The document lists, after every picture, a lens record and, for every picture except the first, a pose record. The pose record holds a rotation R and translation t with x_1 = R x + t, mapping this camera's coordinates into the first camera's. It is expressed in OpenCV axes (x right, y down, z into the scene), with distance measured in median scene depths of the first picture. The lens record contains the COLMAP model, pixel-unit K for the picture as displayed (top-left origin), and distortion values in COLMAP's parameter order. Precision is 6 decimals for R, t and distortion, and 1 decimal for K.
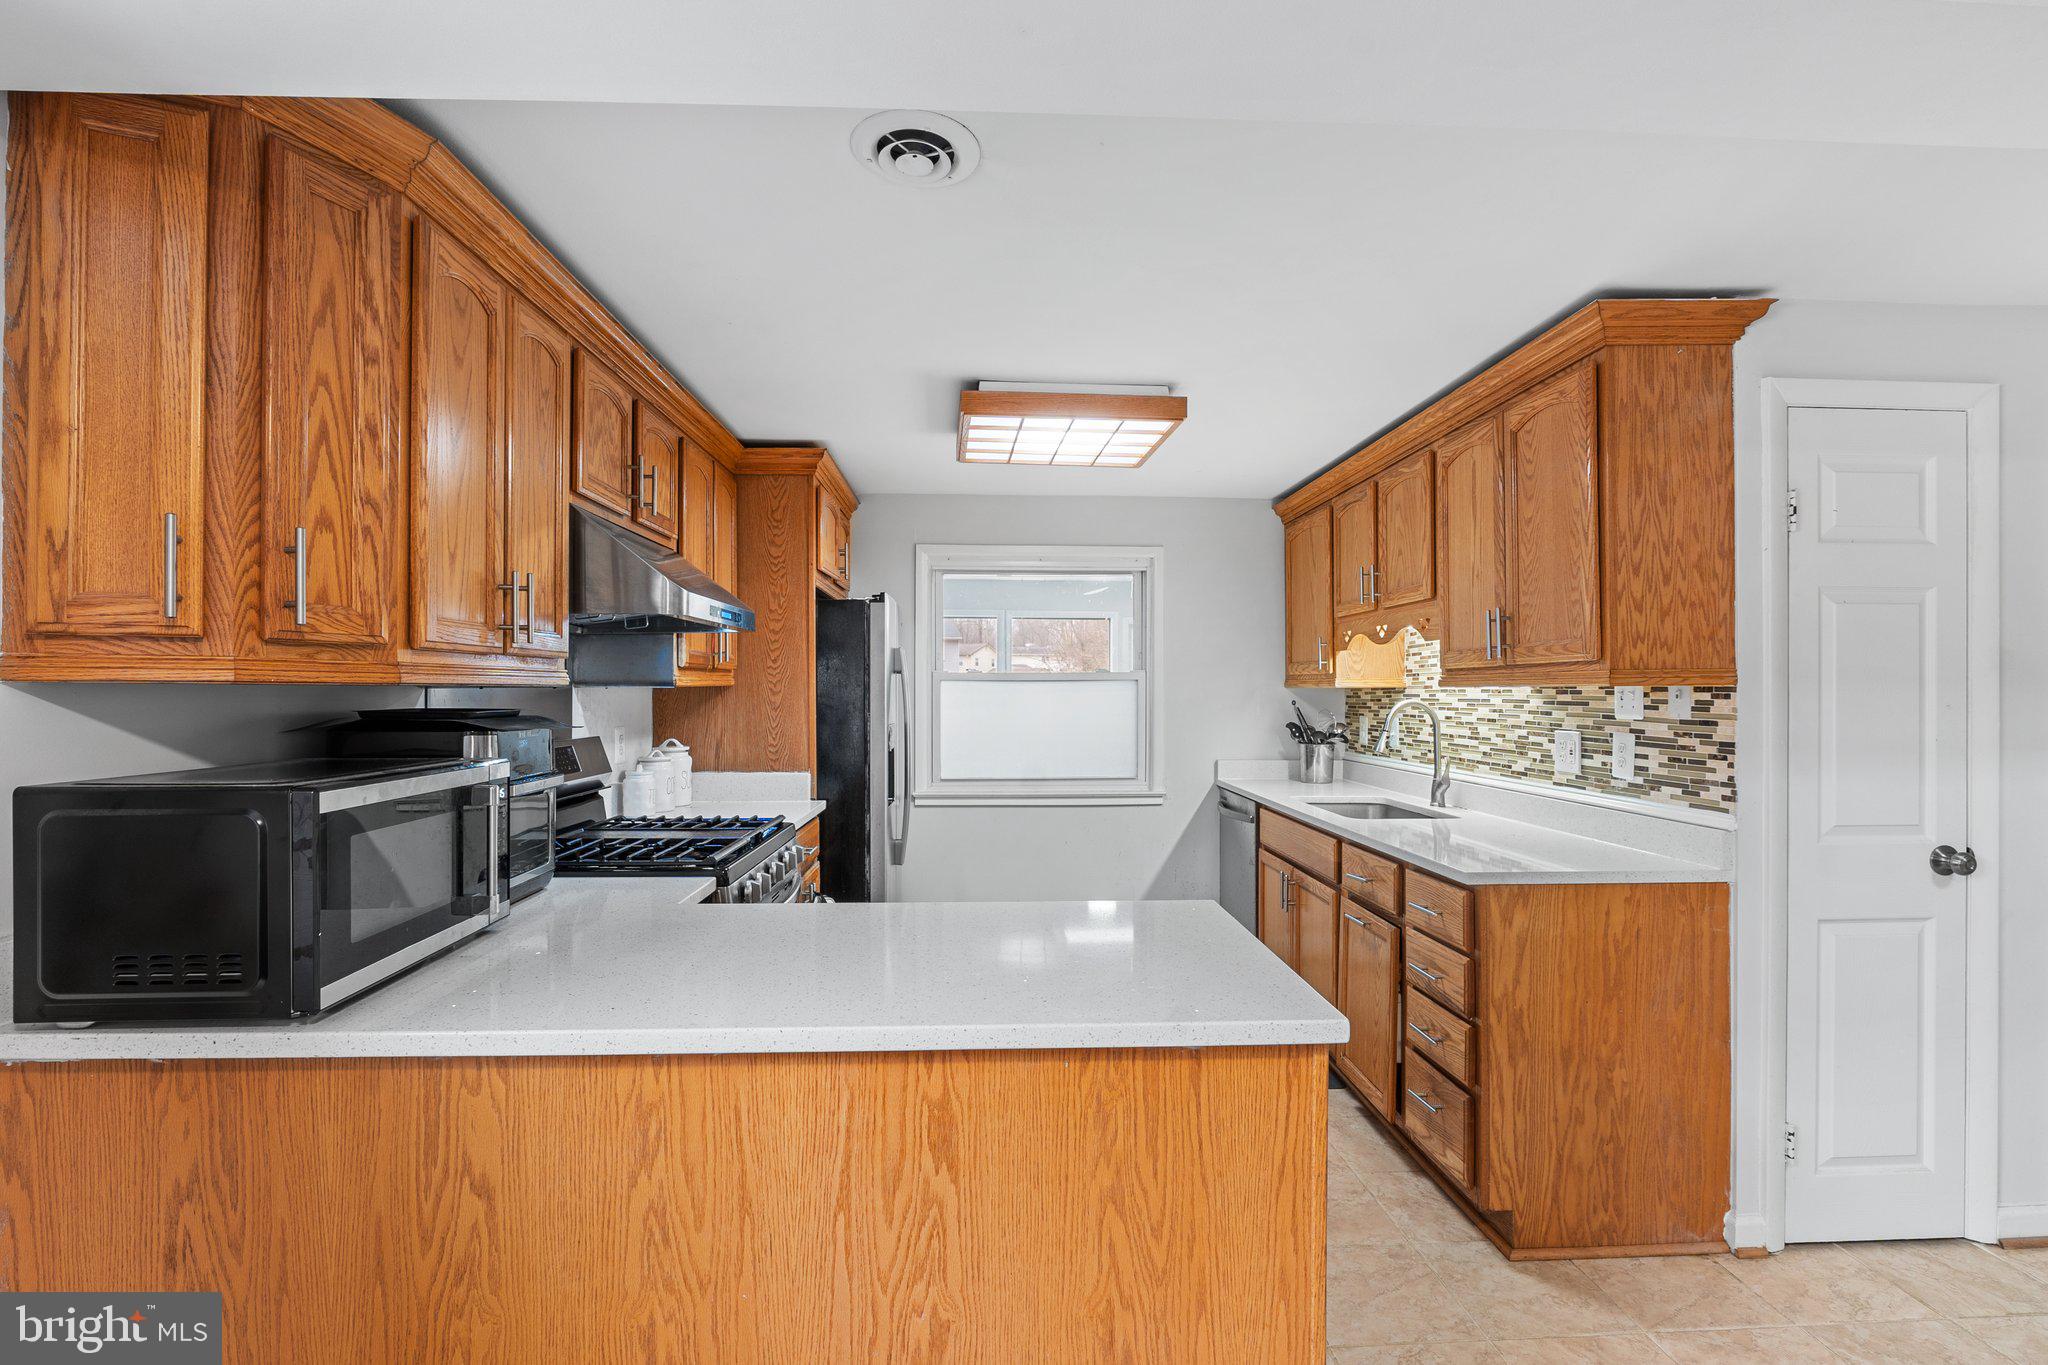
lens RADIAL K [[973.6, 0, 1030.6], [0, 973.6, 681.2], [0, 0, 1]] dist [0.000199, 0.000031]
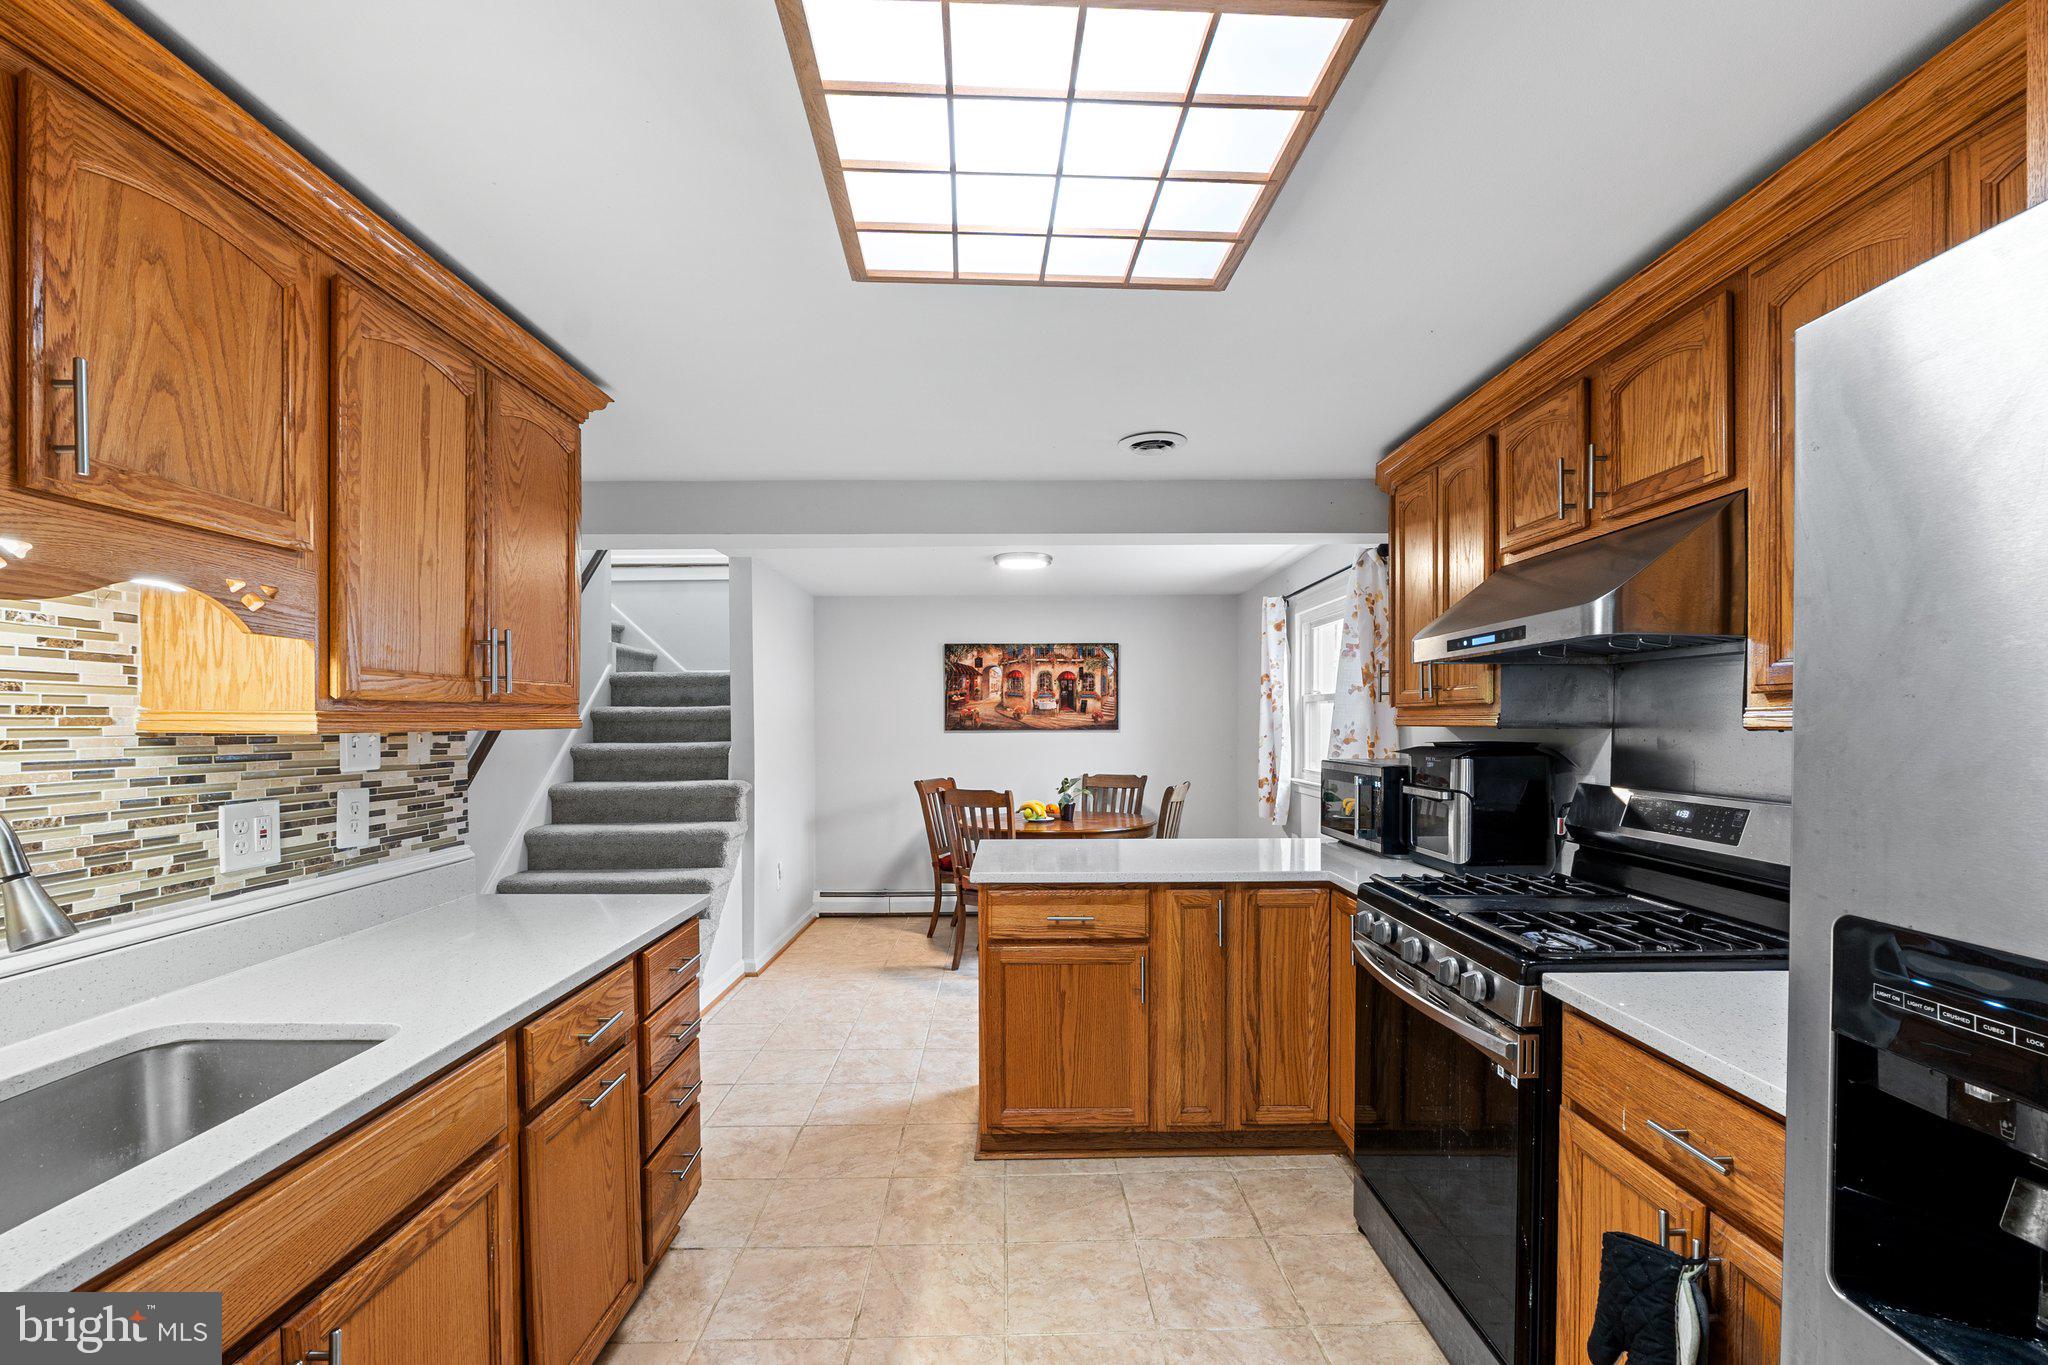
lens RADIAL K [[868.7, 0, 1046.8], [0, 868.7, 721.7], [0, 0, 1]] dist [-0.014076, 0.000261]
pose [[-0.999732, 0.001913, 0.023093, 0.029470], [0.001719, 0.999963, -0.008433, 0.005288], [-0.023108, -0.008391, -0.999698, 1.685329]]
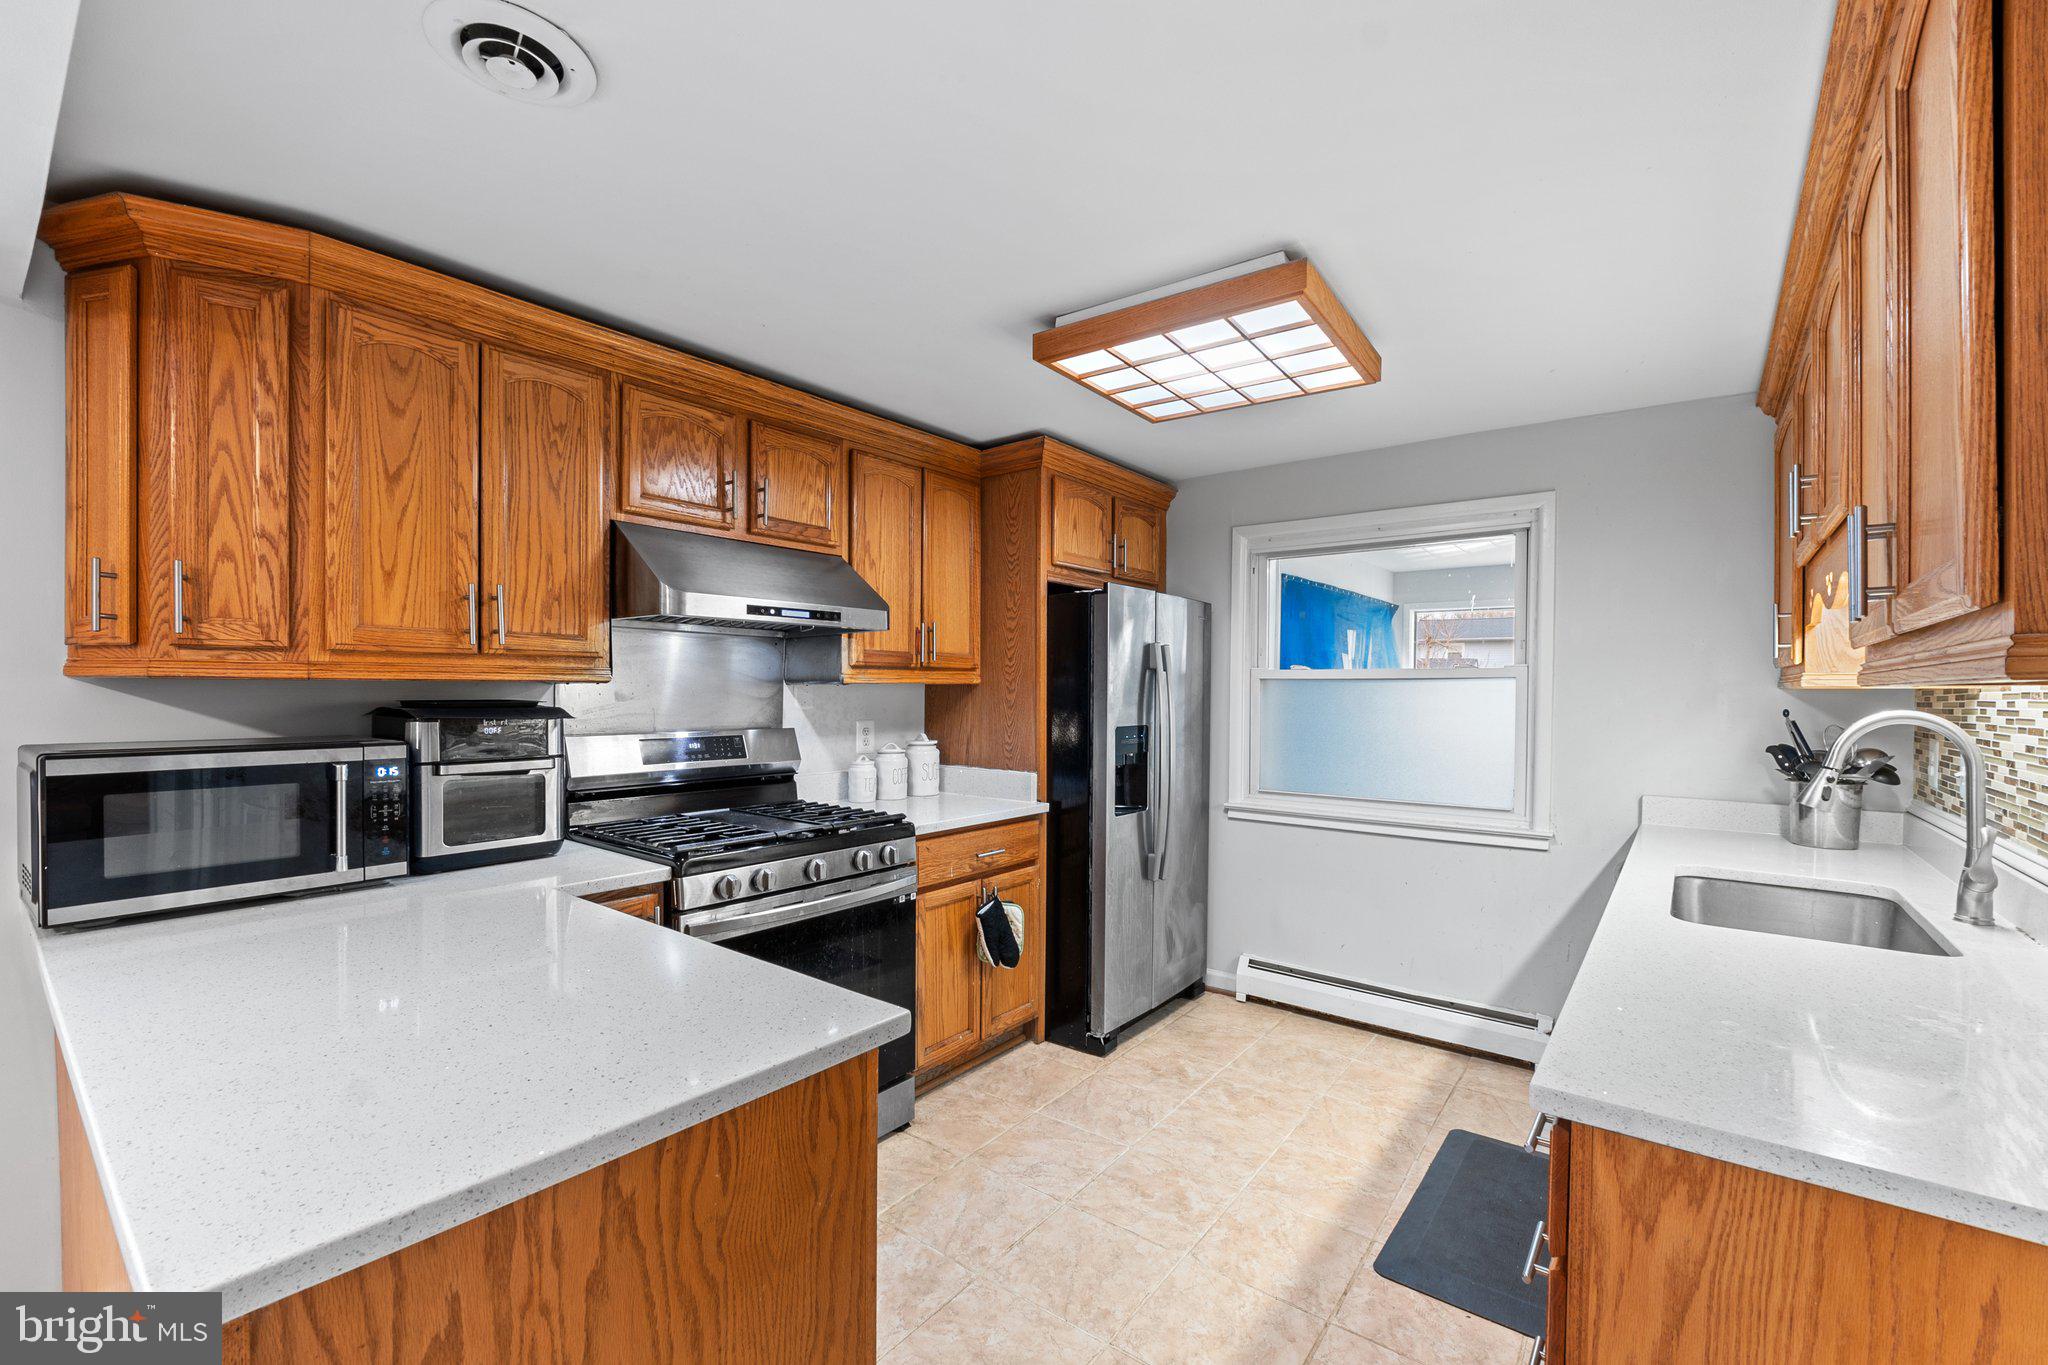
lens RADIAL K [[868.7, 0, 1016.7], [0, 868.7, 696.2], [0, 0, 1]] dist [-0.014076, 0.000261]
pose [[0.750933, 0.010218, -0.660299, 0.450899], [0.000085, 0.999879, 0.015570, 0.004687], [0.660379, -0.011748, 0.750841, 0.452810]]
